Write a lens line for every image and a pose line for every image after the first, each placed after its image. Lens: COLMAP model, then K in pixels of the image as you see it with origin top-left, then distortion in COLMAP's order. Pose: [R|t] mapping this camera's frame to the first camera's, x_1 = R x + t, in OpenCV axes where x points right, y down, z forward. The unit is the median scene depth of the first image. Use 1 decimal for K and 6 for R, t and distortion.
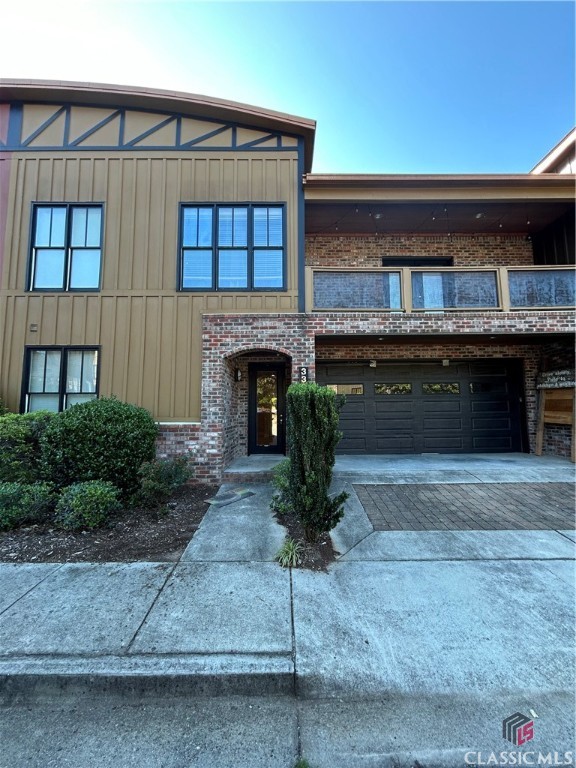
lens RADIAL K [[308.2, 0, 288.6], [0, 308.2, 380.5], [0, 0, 1]] dist [0.004267, 0.000804]
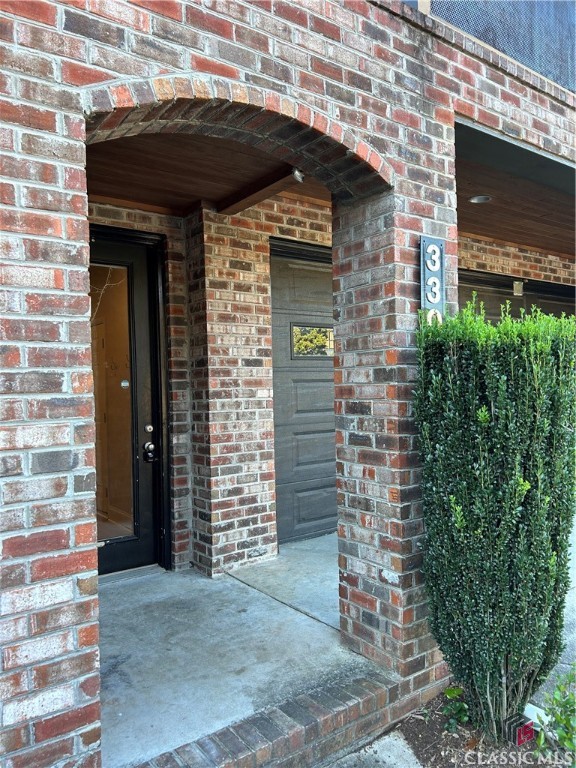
lens RADIAL K [[581.9, 0, 287.6], [0, 581.9, 386.9], [0, 0, 1]] dist [0.013043, 0.004381]
pose [[0.809170, -0.008089, 0.587518, -0.307904], [-0.046578, 0.995876, 0.077861, 0.040048], [-0.585725, -0.090368, 0.805456, 0.679859]]
